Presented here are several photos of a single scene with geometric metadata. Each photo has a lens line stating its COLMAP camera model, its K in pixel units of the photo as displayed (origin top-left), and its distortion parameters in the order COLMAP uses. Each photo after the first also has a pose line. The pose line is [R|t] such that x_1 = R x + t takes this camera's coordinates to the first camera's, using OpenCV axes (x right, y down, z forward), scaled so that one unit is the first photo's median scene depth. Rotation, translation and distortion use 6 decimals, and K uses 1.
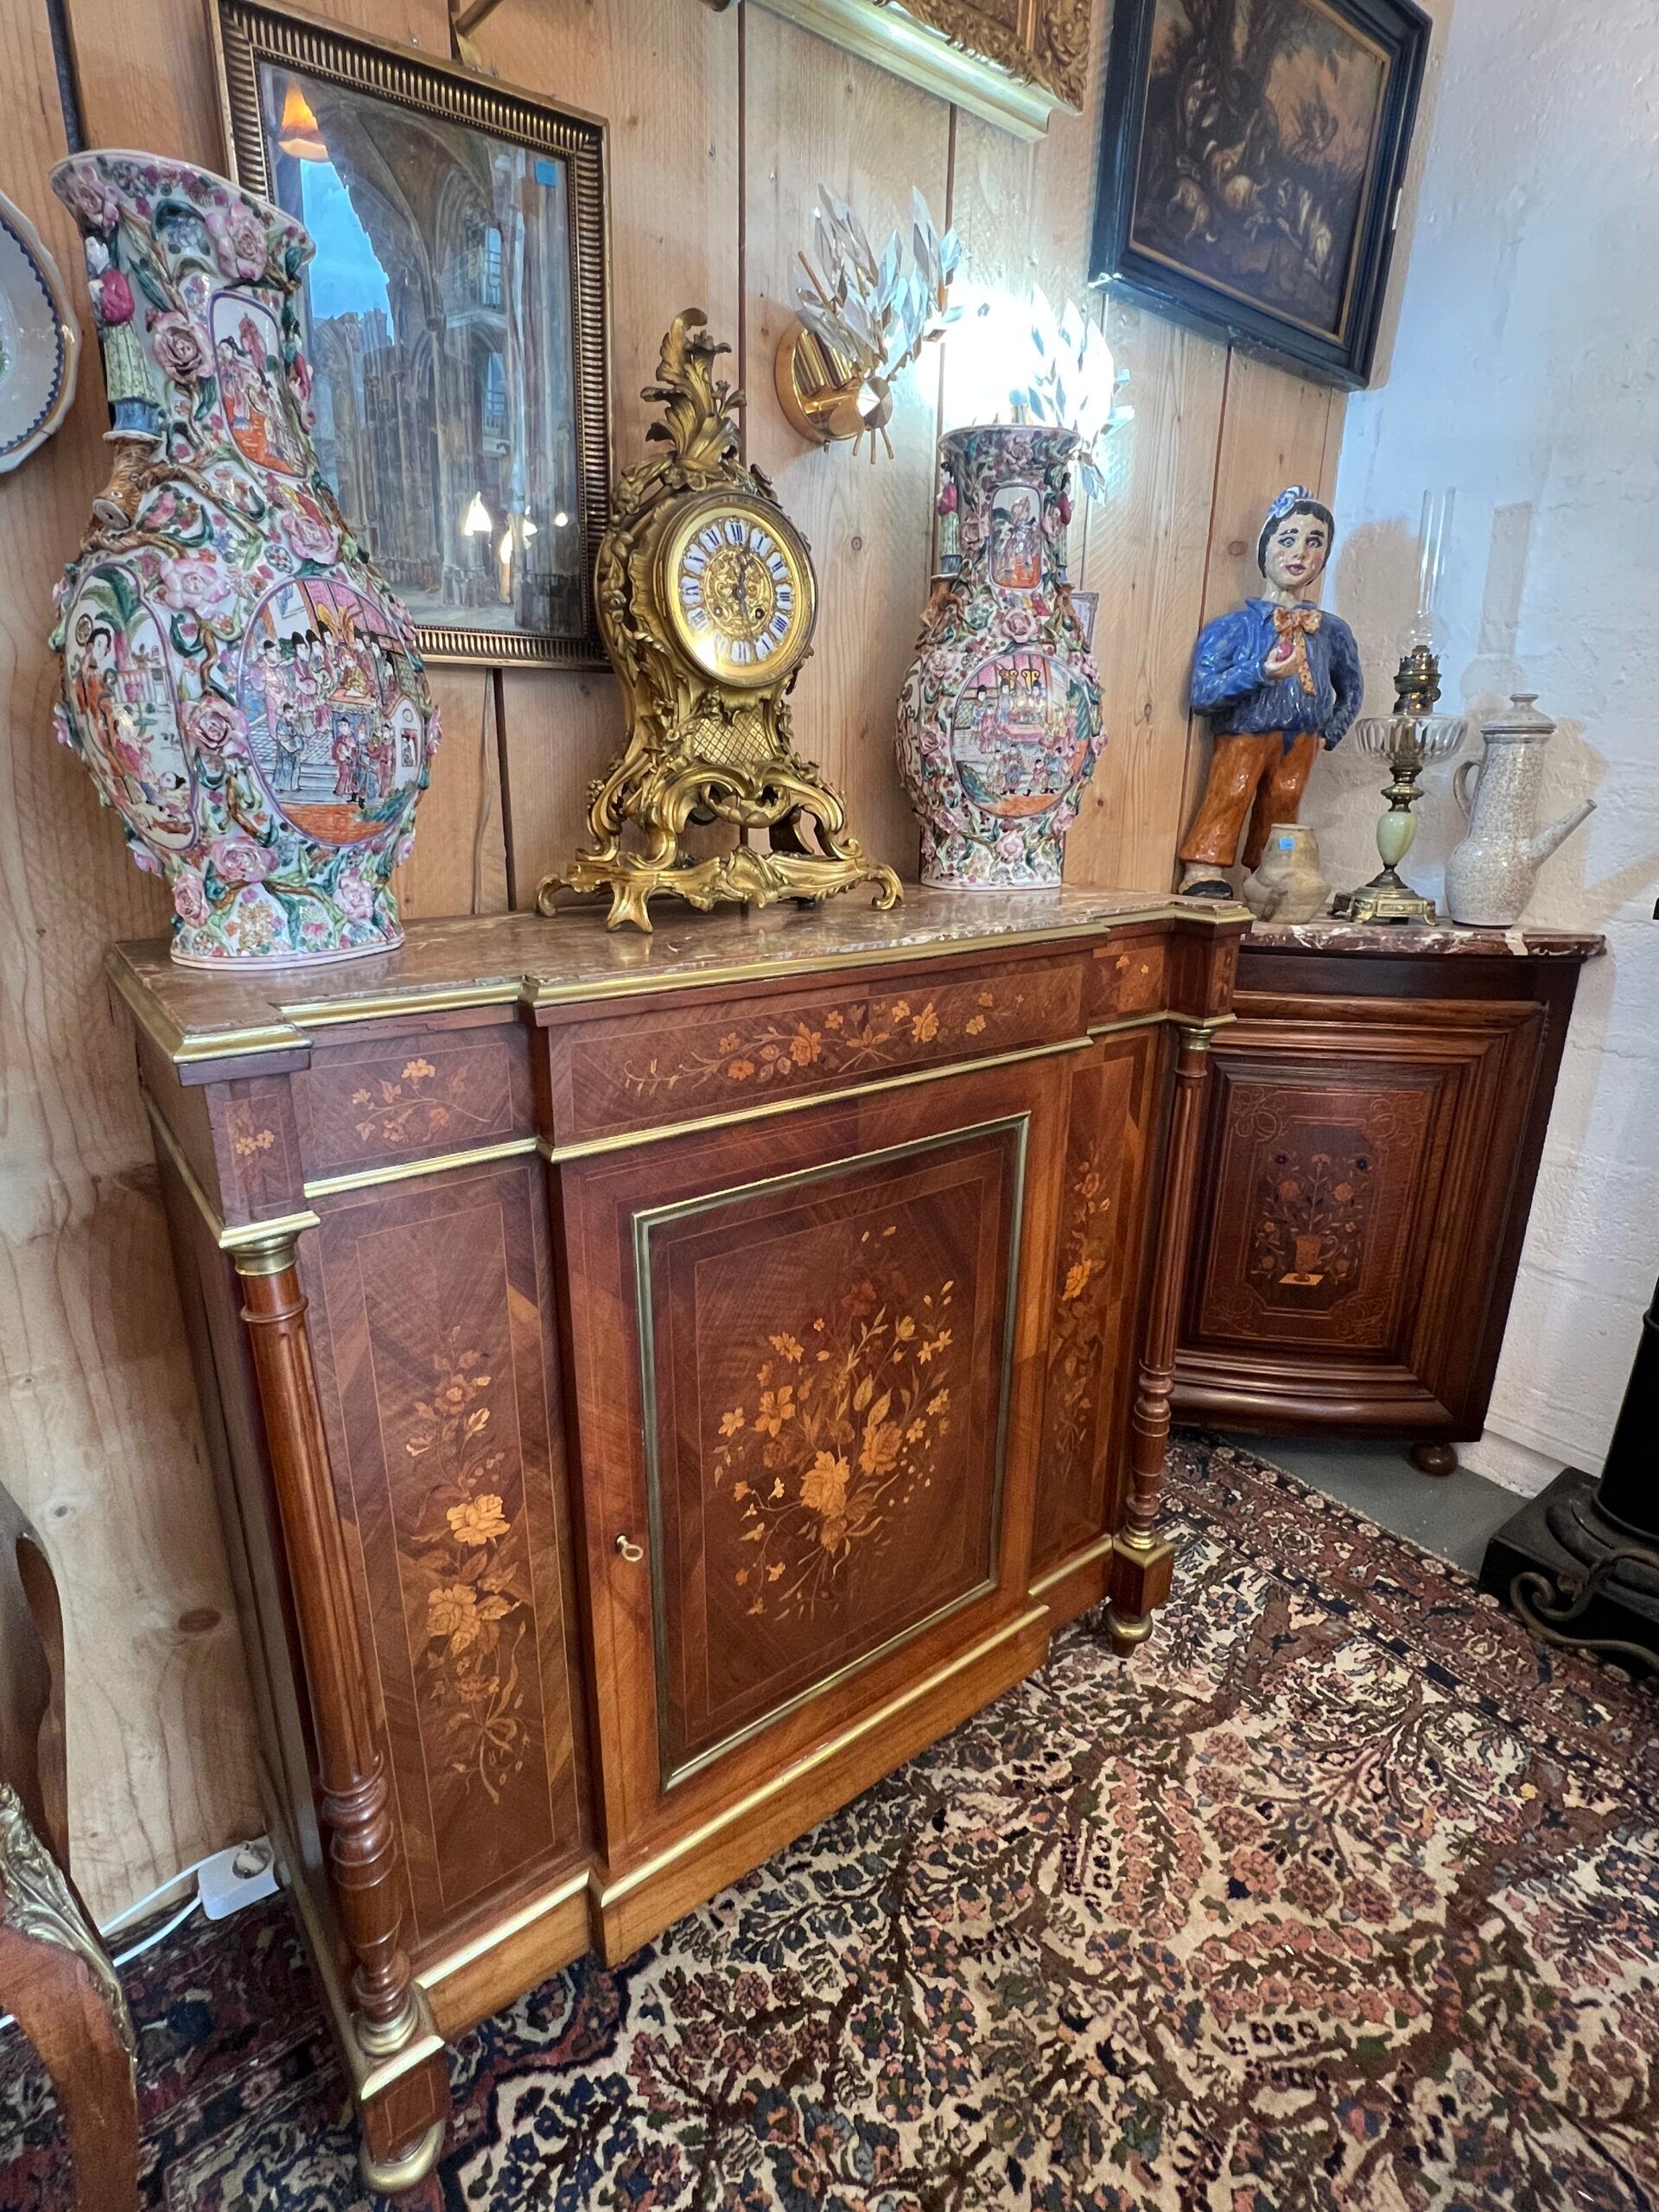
lens RADIAL K [[1107.1, 0, 827.2], [0, 1107.1, 1094.8], [0, 0, 1]] dist [-0.000506, 0.001882]
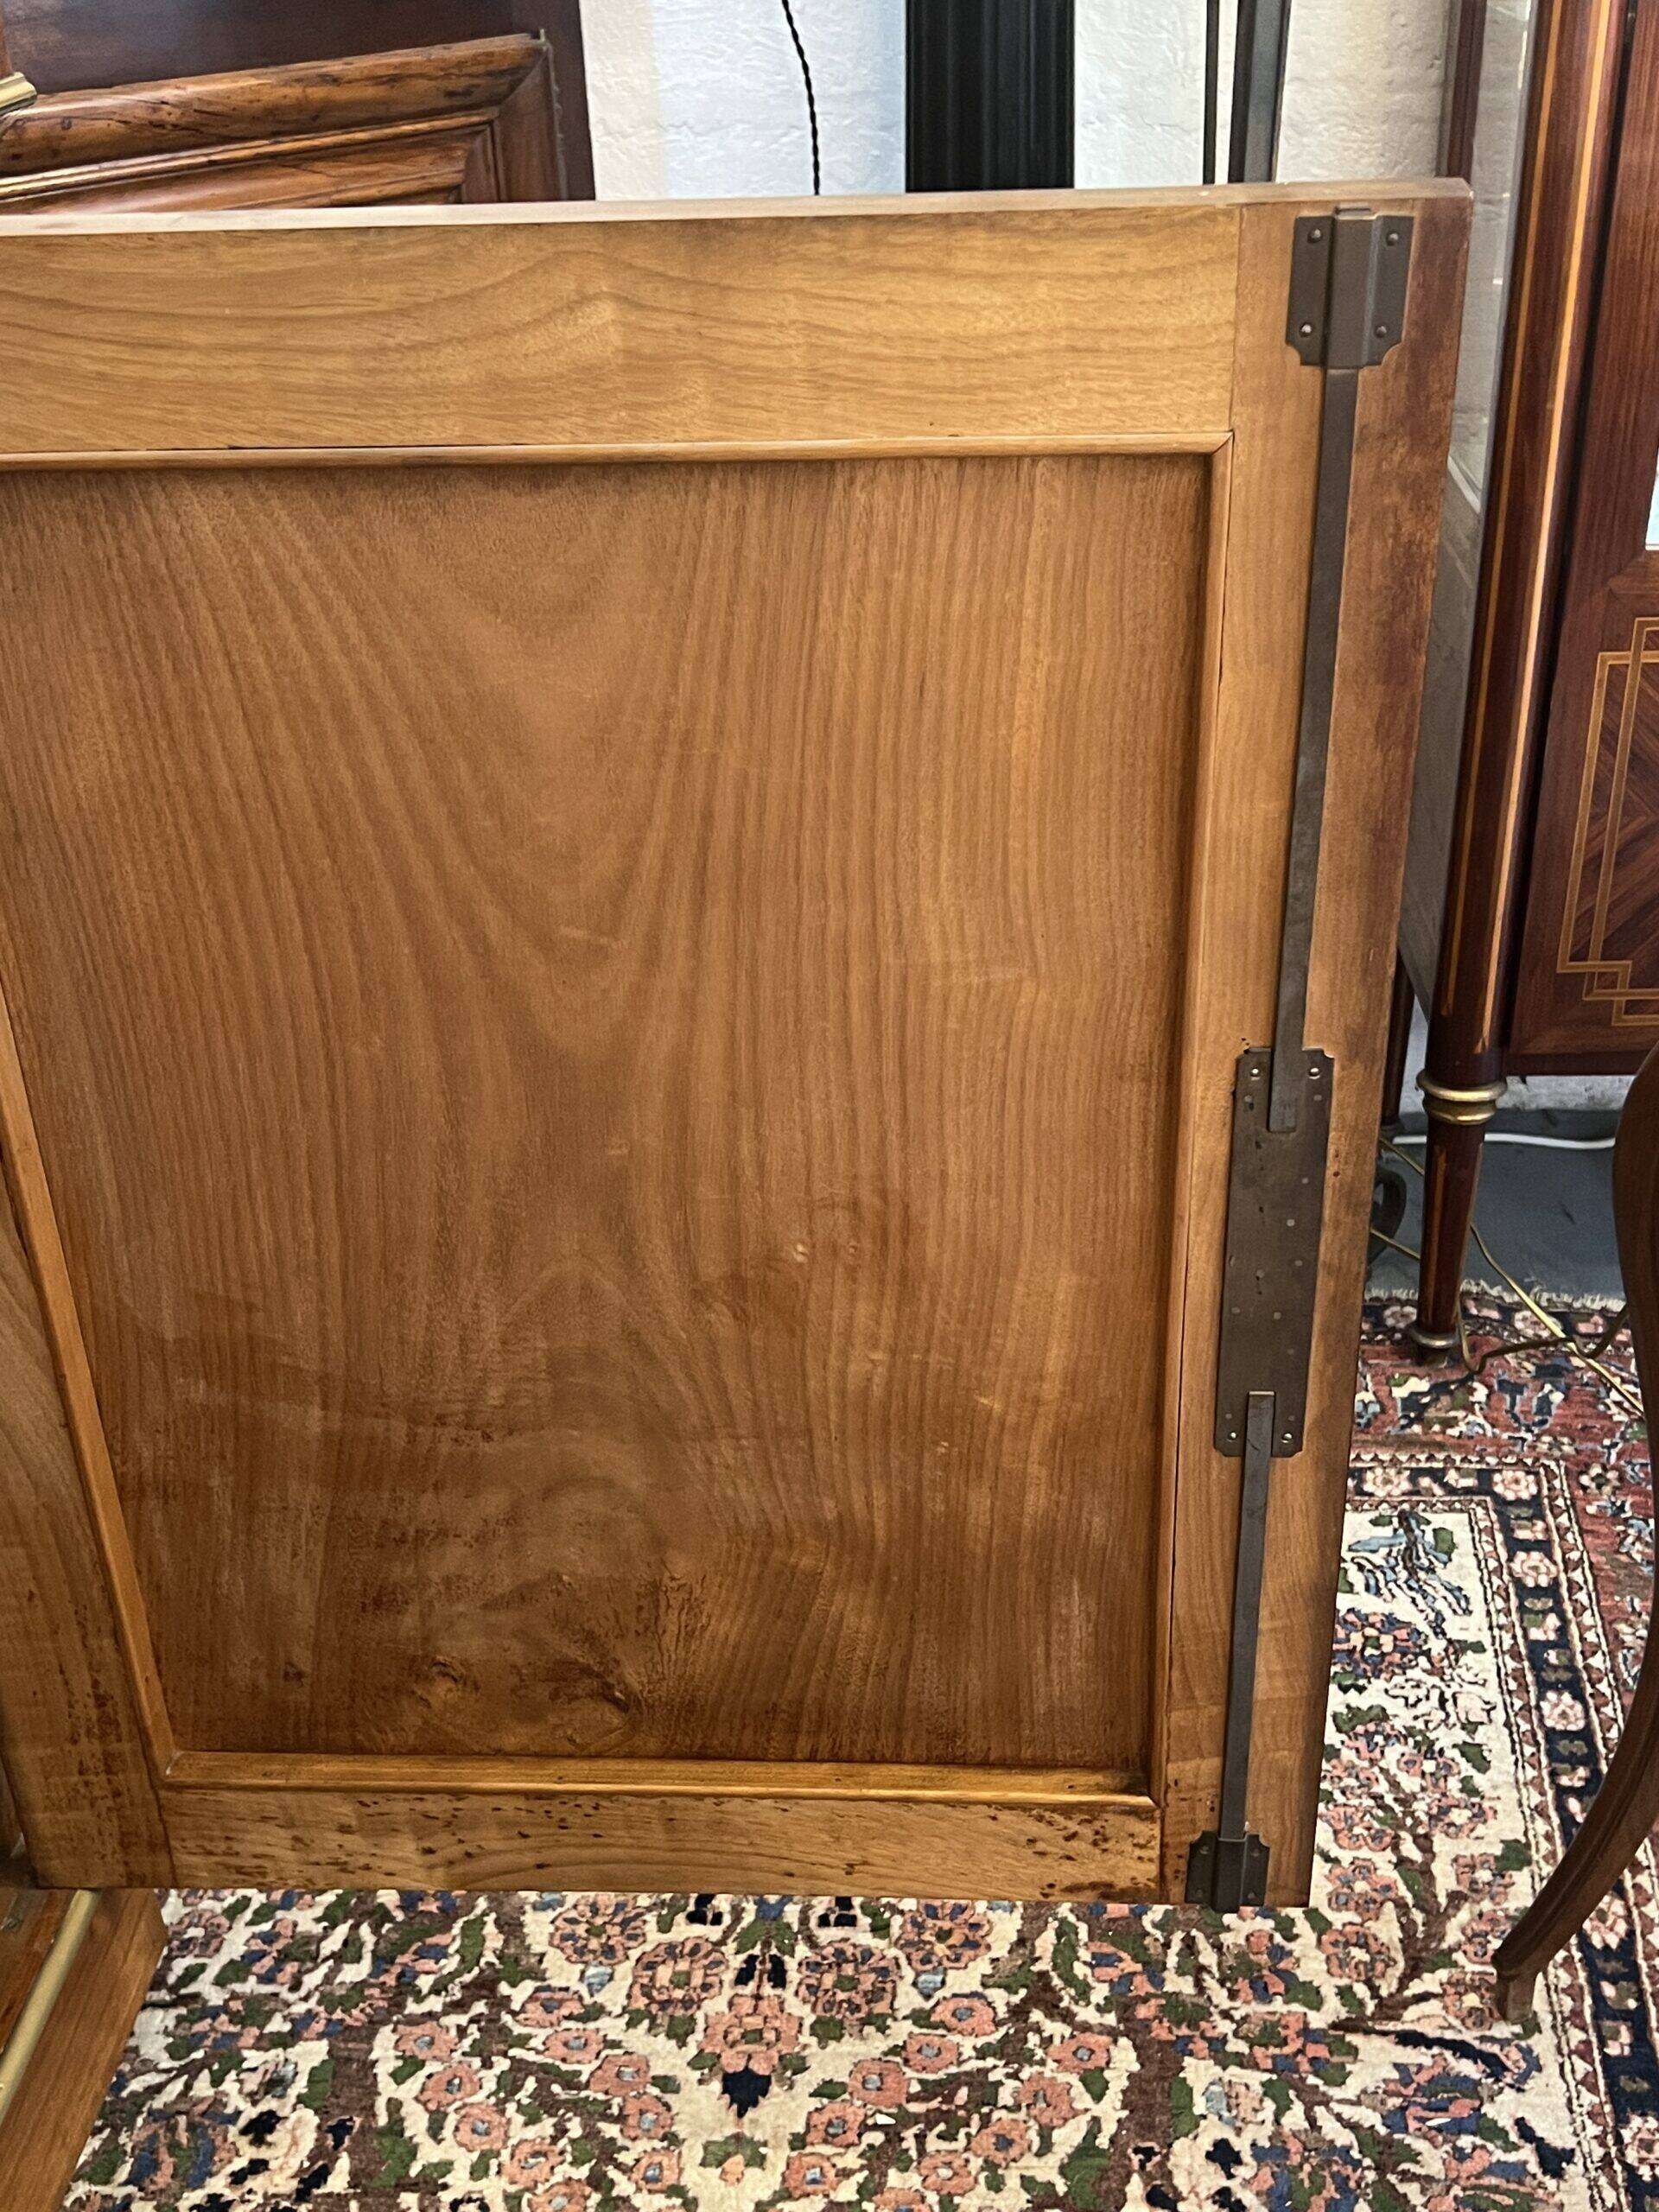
lens RADIAL K [[2470.5, 0, 827.5], [0, 2470.5, 1139.4], [0, 0, 1]] dist [0.016712, 0.000000]
pose [[0.676240, -0.405292, 0.615173, -0.079892], [0.262435, 0.912810, 0.312898, 0.061136], [-0.688351, -0.050152, 0.723642, 0.291707]]
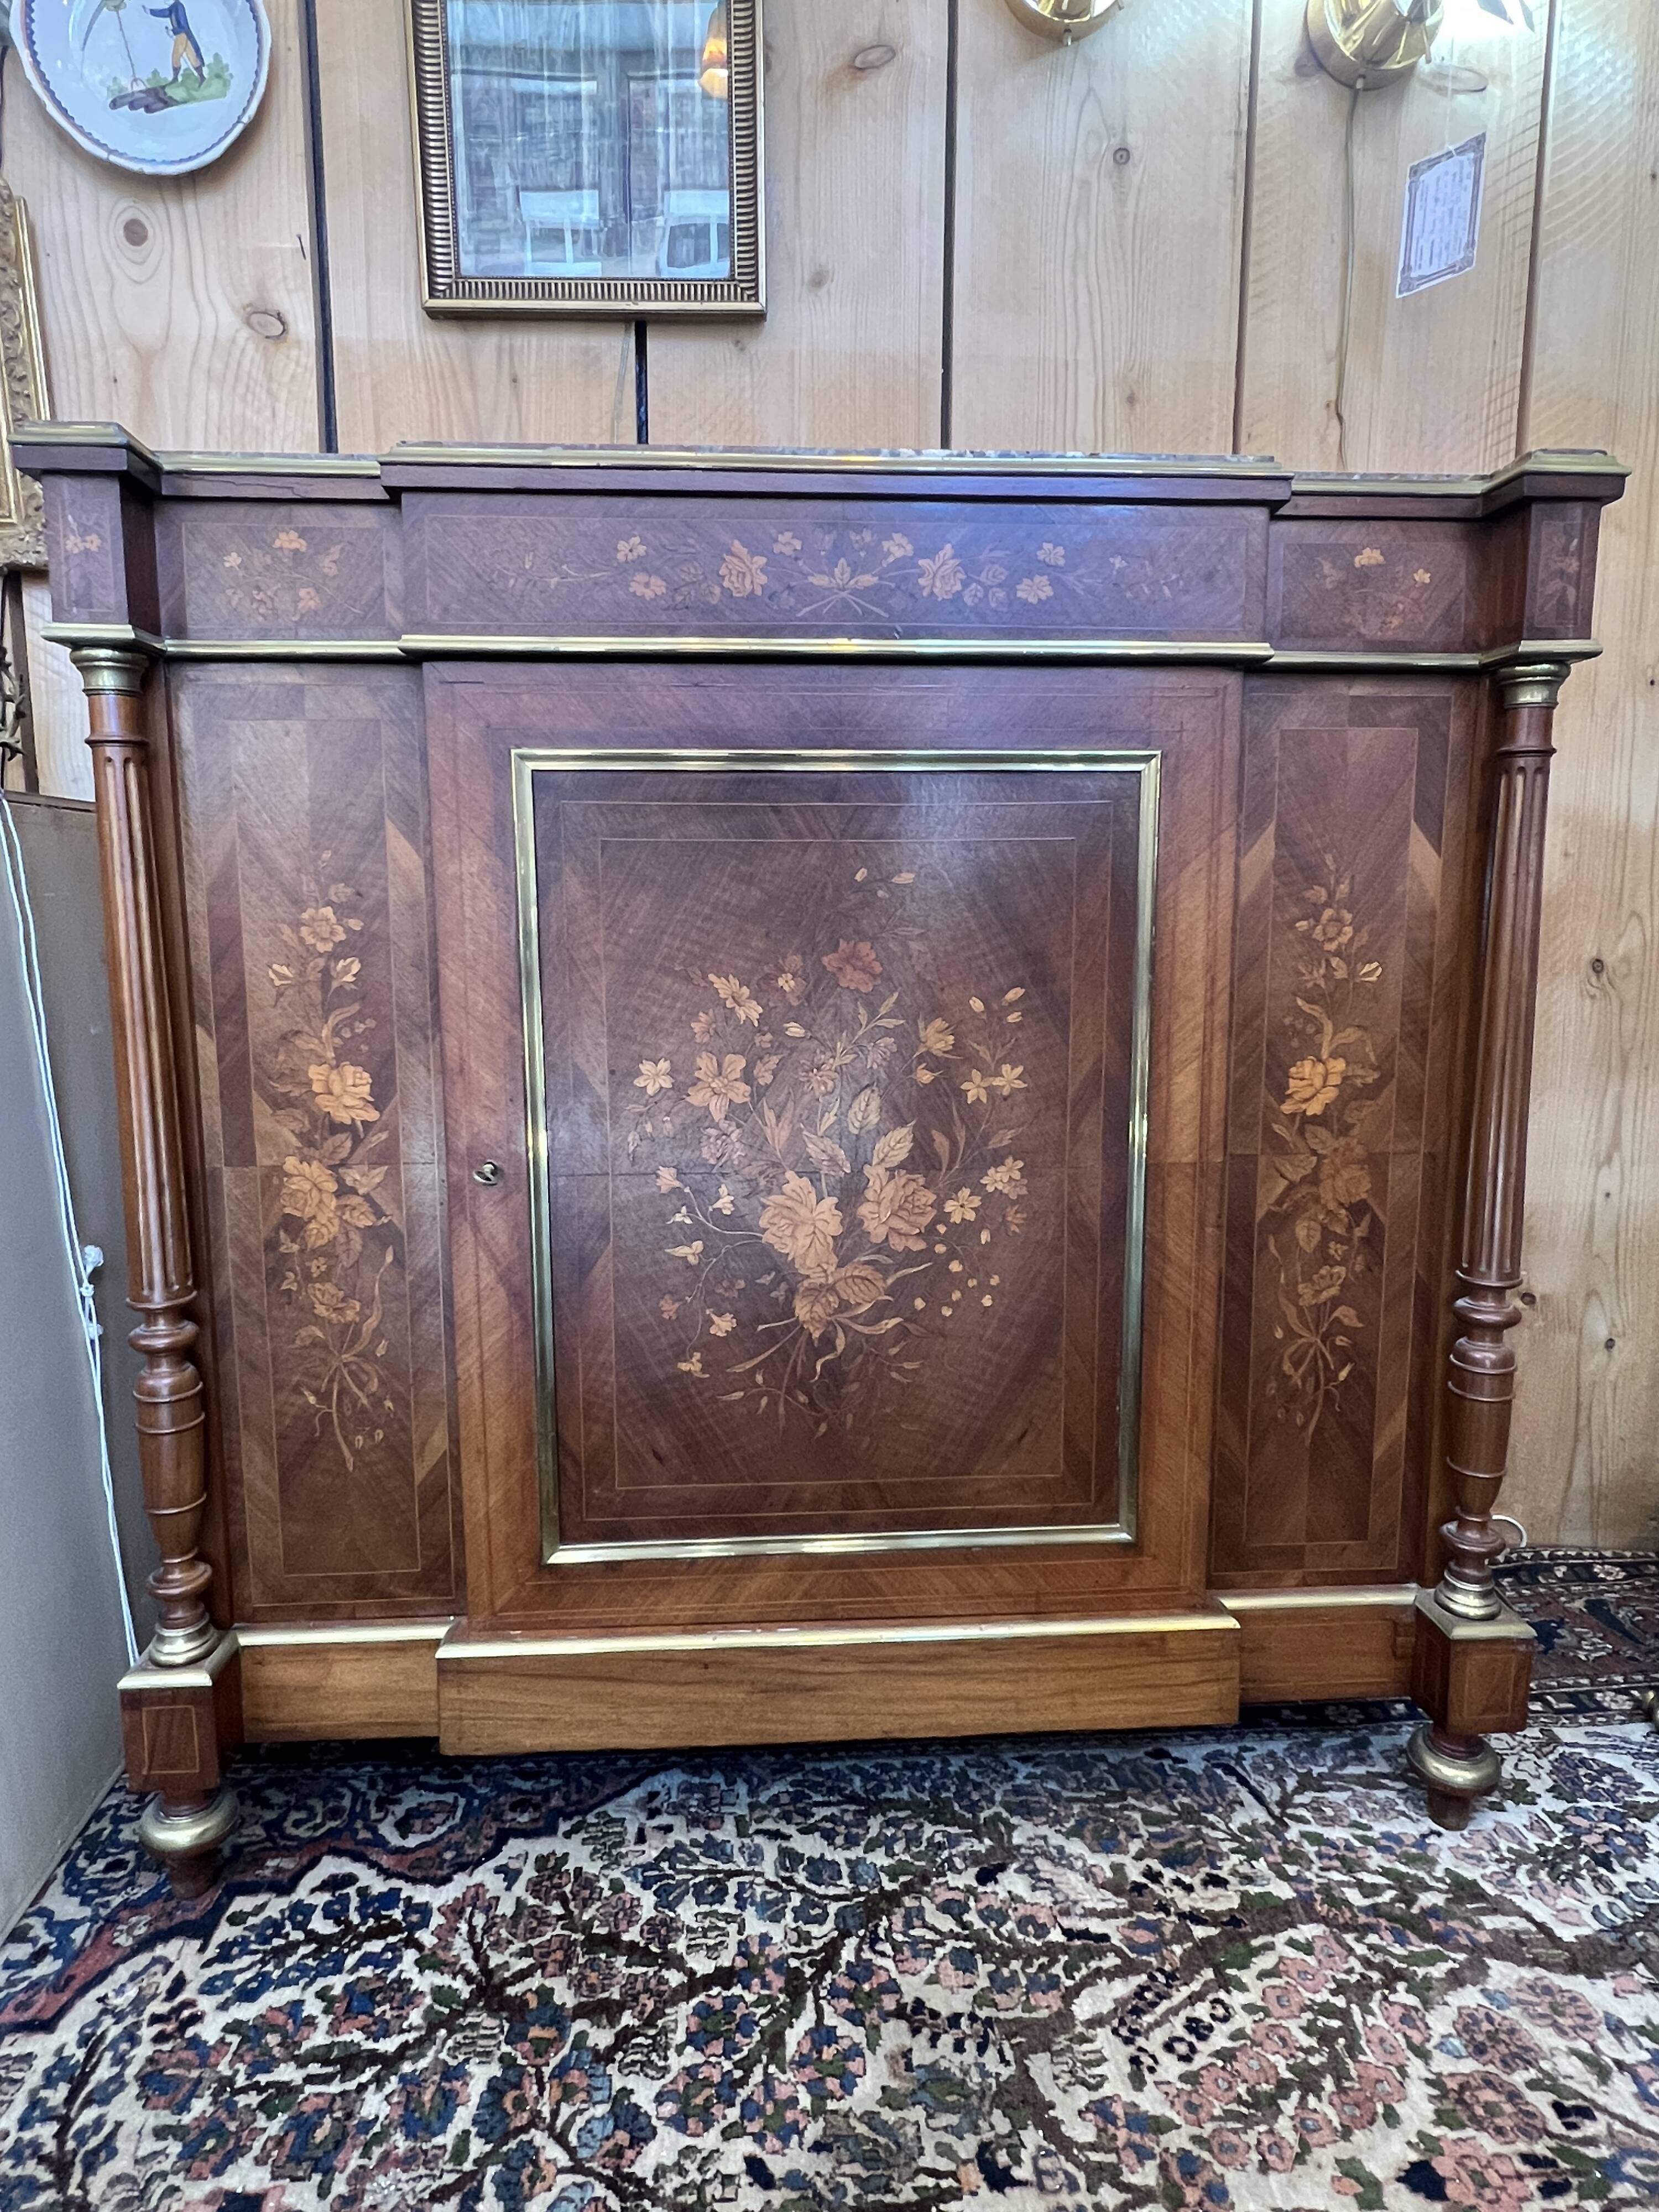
lens RADIAL K [[1308.2, 0, 819.8], [0, 1308.2, 1088.3], [0, 0, 1]] dist [-0.000359, 0.000294]
pose [[0.828572, 0.066977, -0.555861, 0.490097], [-0.157044, 0.980765, -0.115918, 0.359634], [0.537406, 0.183341, 0.823153, 0.264088]]
